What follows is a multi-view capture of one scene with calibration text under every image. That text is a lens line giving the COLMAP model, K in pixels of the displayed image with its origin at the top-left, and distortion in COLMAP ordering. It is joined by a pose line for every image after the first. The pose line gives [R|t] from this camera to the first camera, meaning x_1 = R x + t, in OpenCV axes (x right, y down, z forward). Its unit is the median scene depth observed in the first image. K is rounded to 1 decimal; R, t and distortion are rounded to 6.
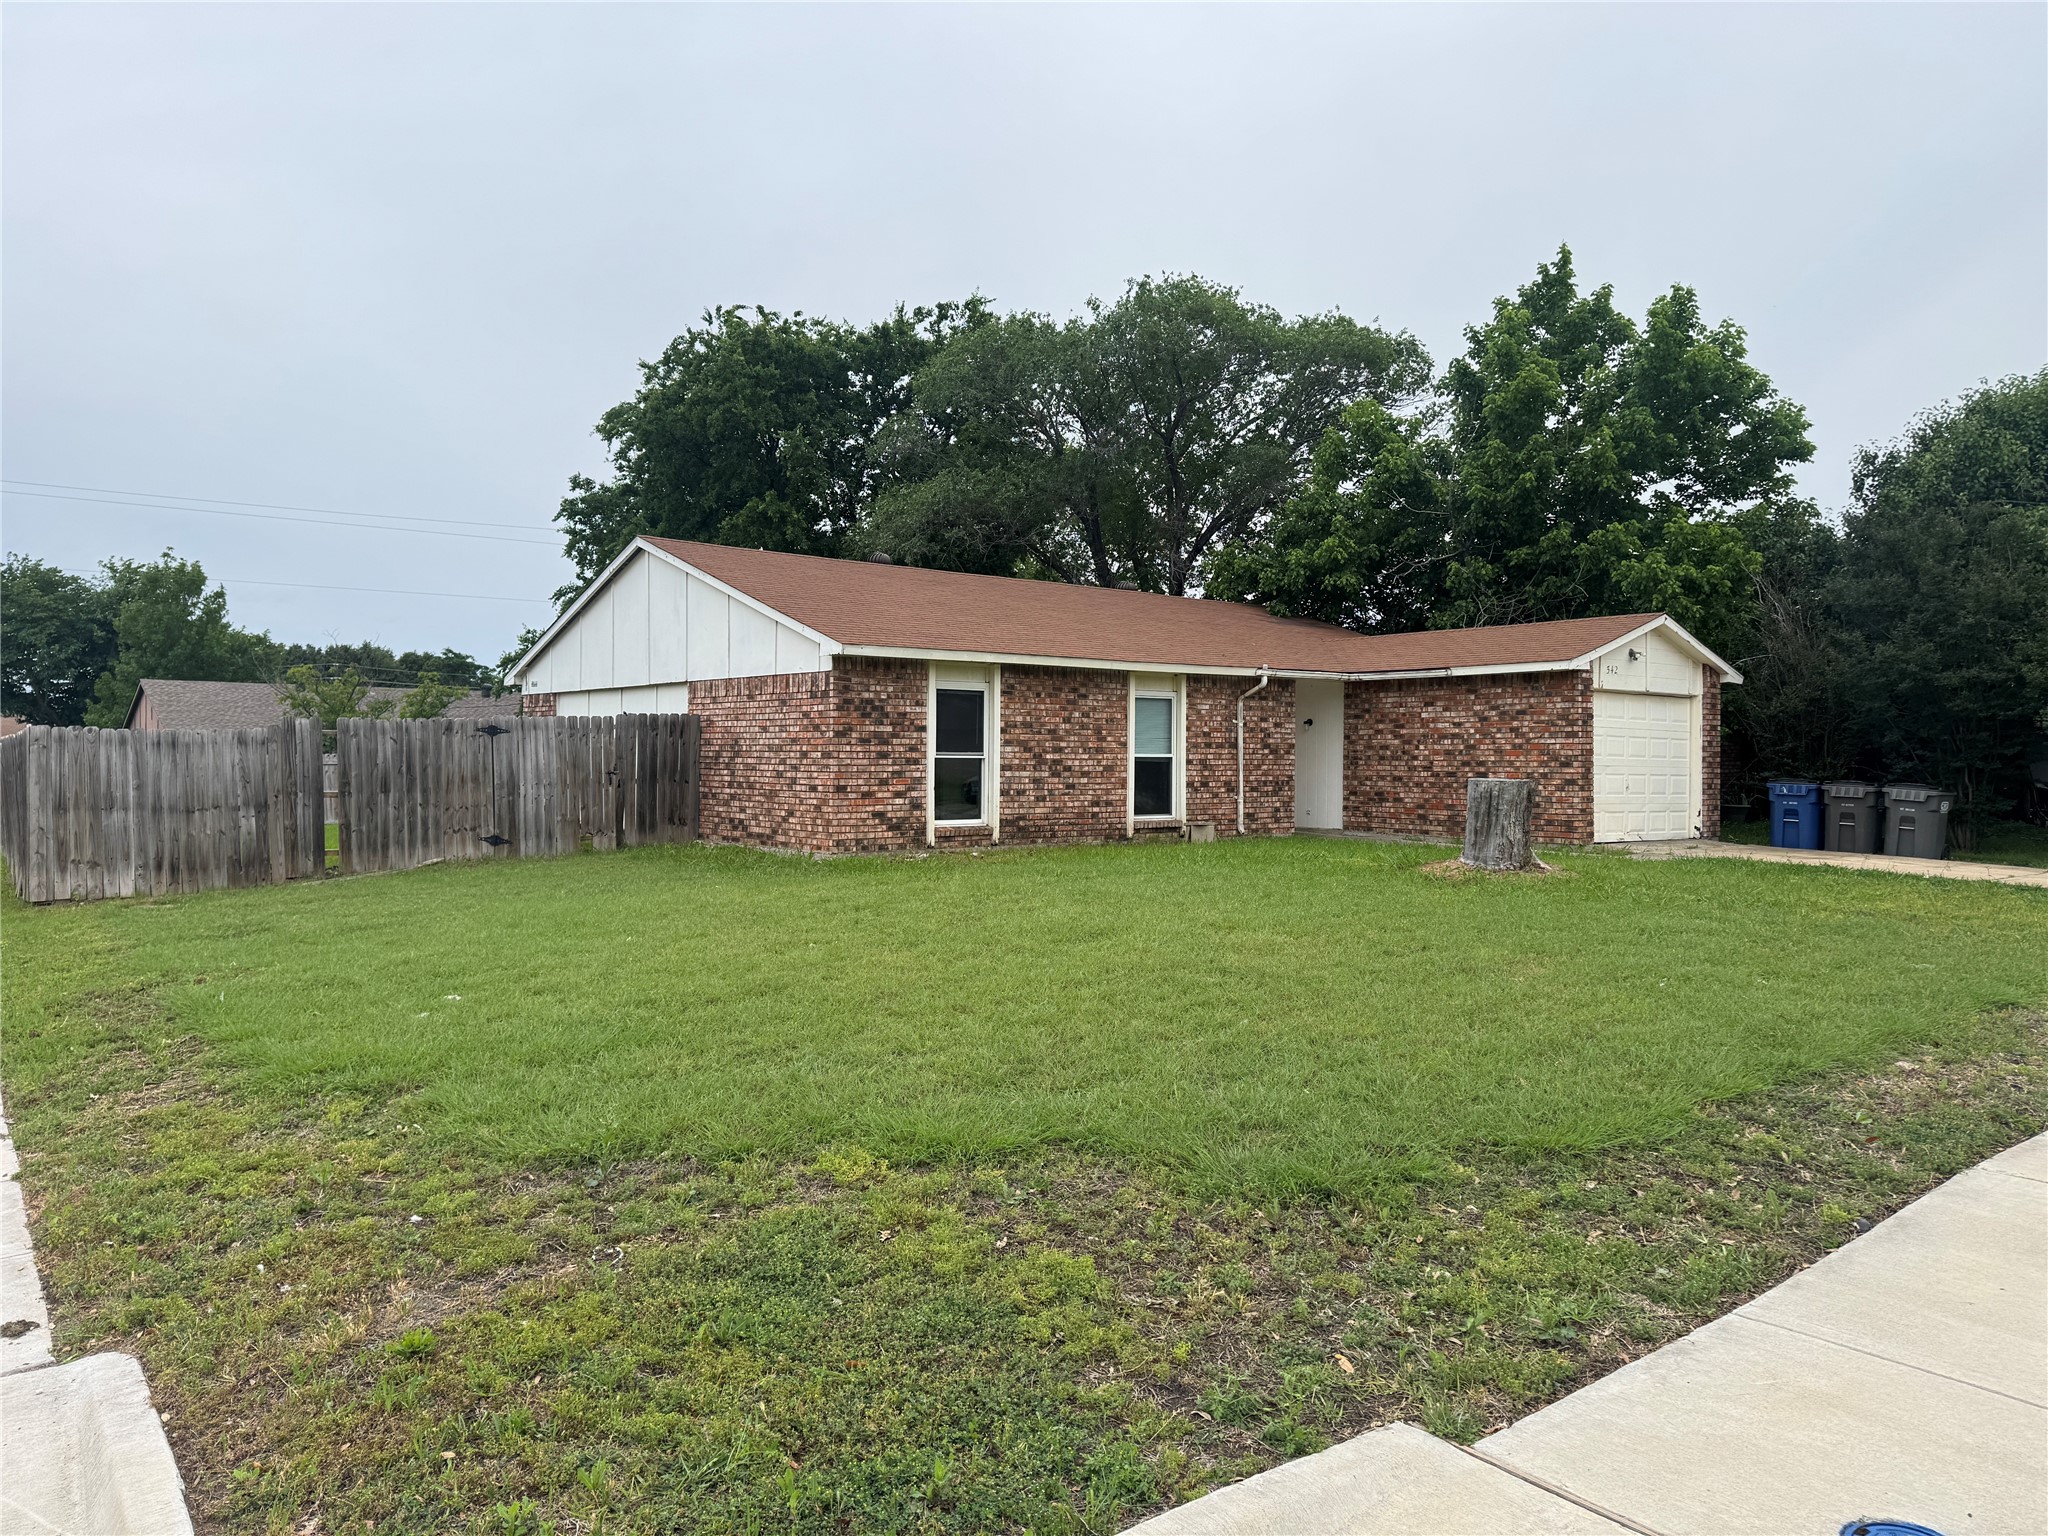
lens RADIAL K [[1415.7, 0, 1024.0], [0, 1415.7, 768.0], [0, 0, 1]] dist [0.117909, -0.165609]
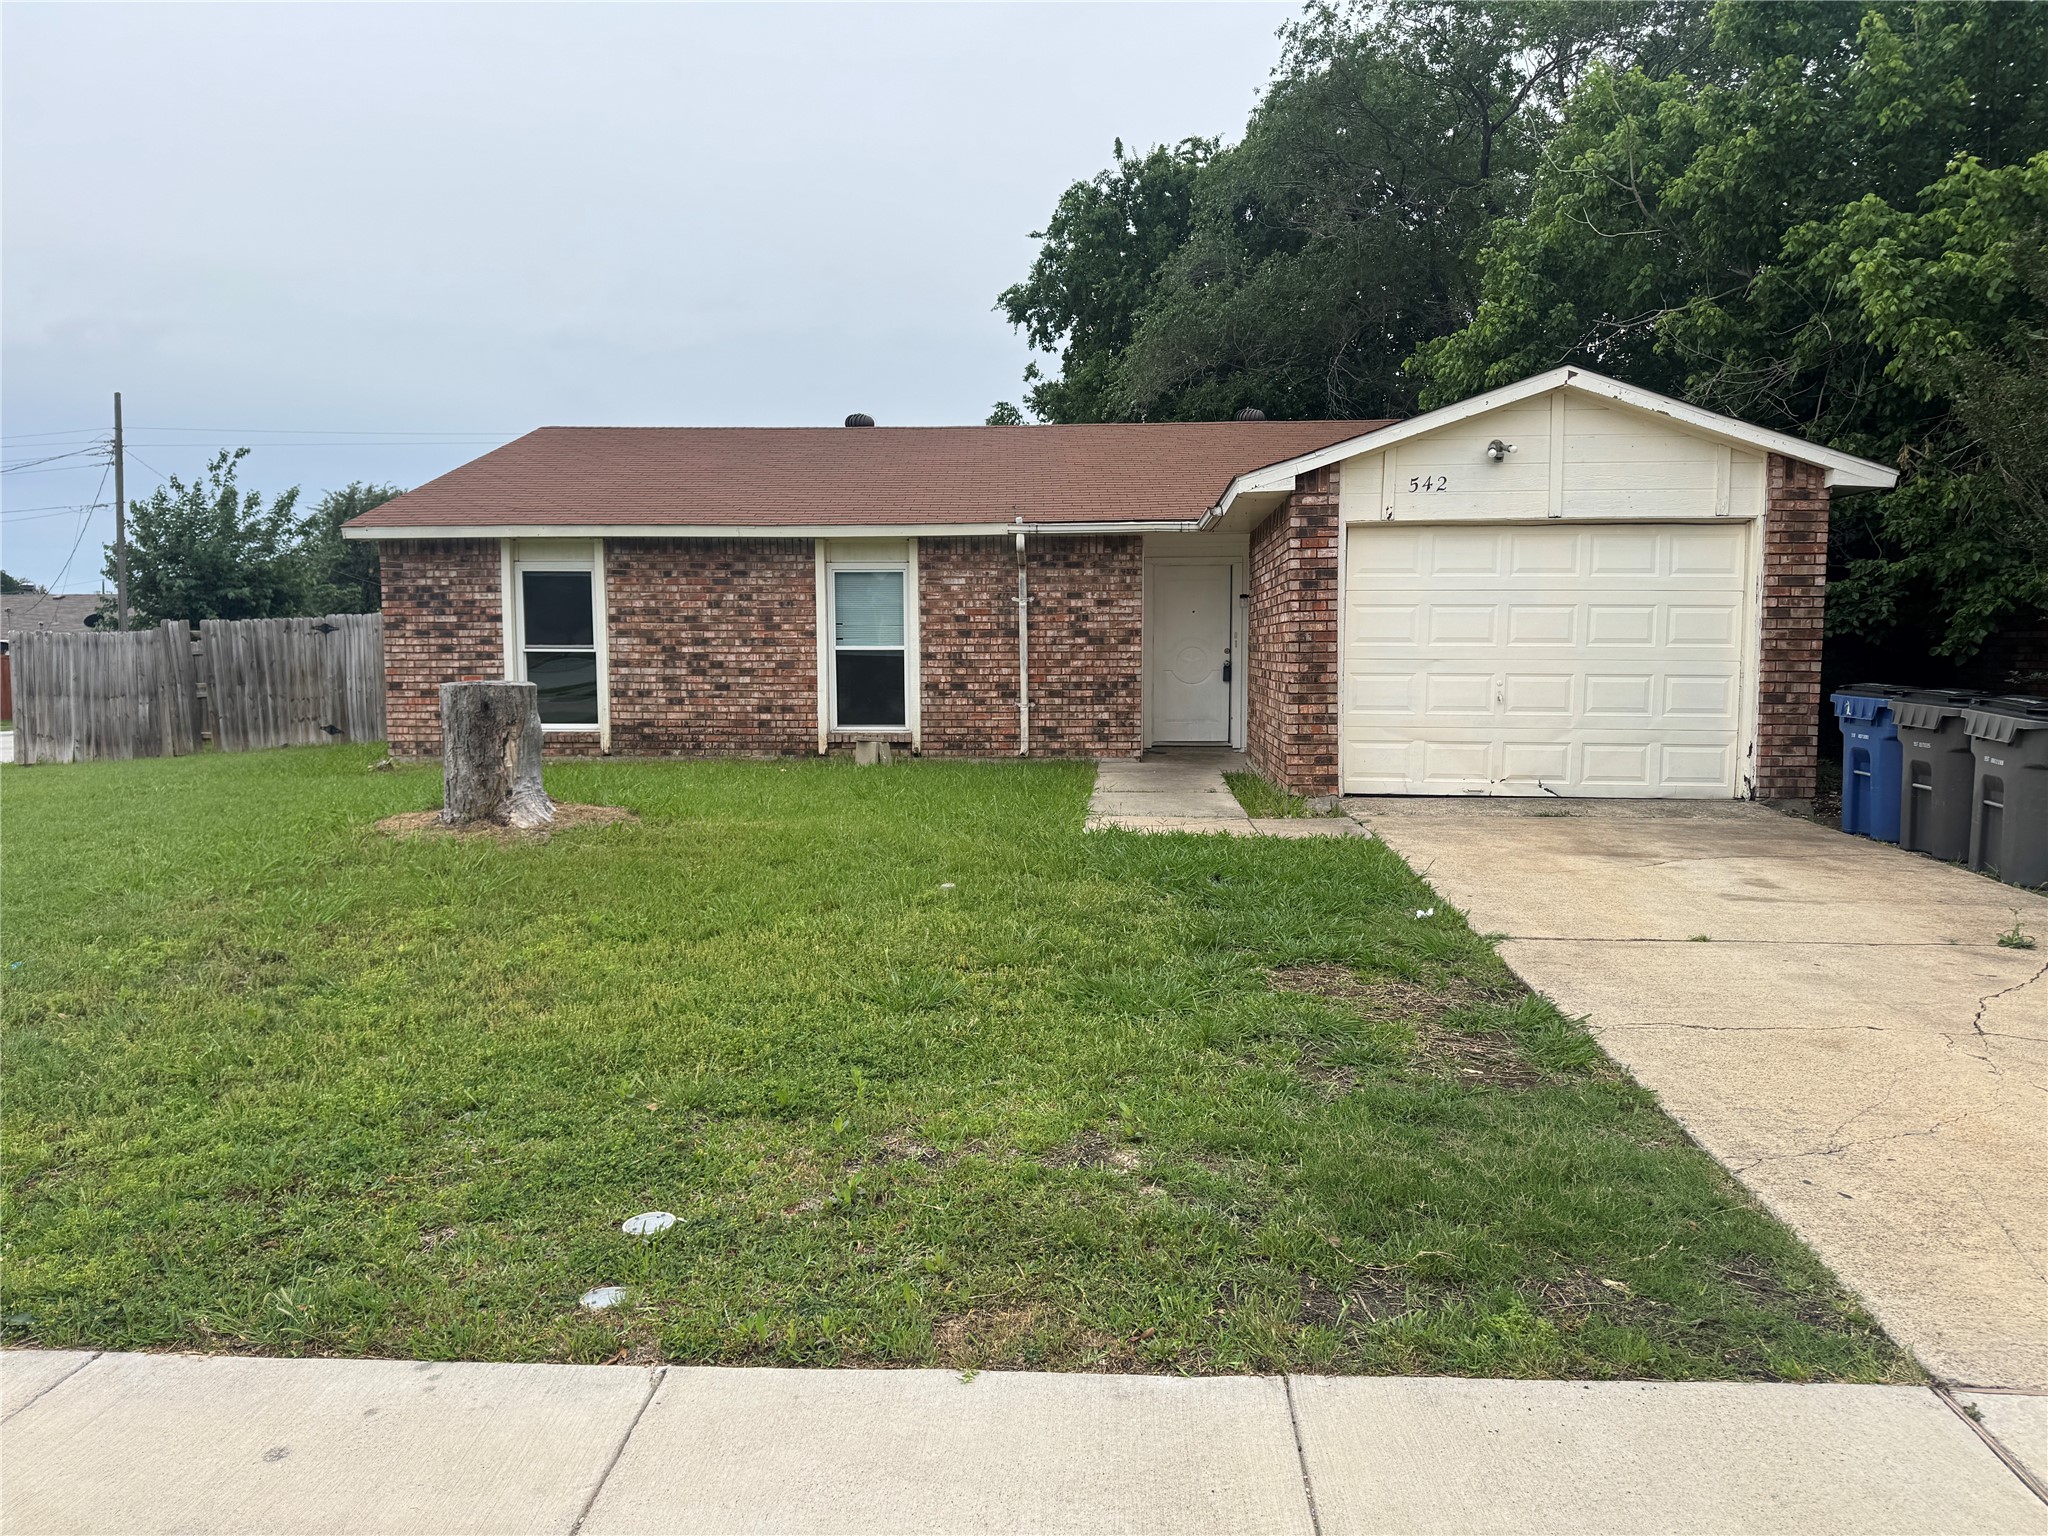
lens RADIAL K [[1415.7, 0, 1024.0], [0, 1415.7, 768.0], [0, 0, 1]] dist [0.117909, -0.165609]
pose [[0.741537, 0.048540, -0.669154, 0.726613], [0.000790, 0.997315, 0.073220, -0.000163], [0.670912, -0.054824, 0.739508, 0.527741]]
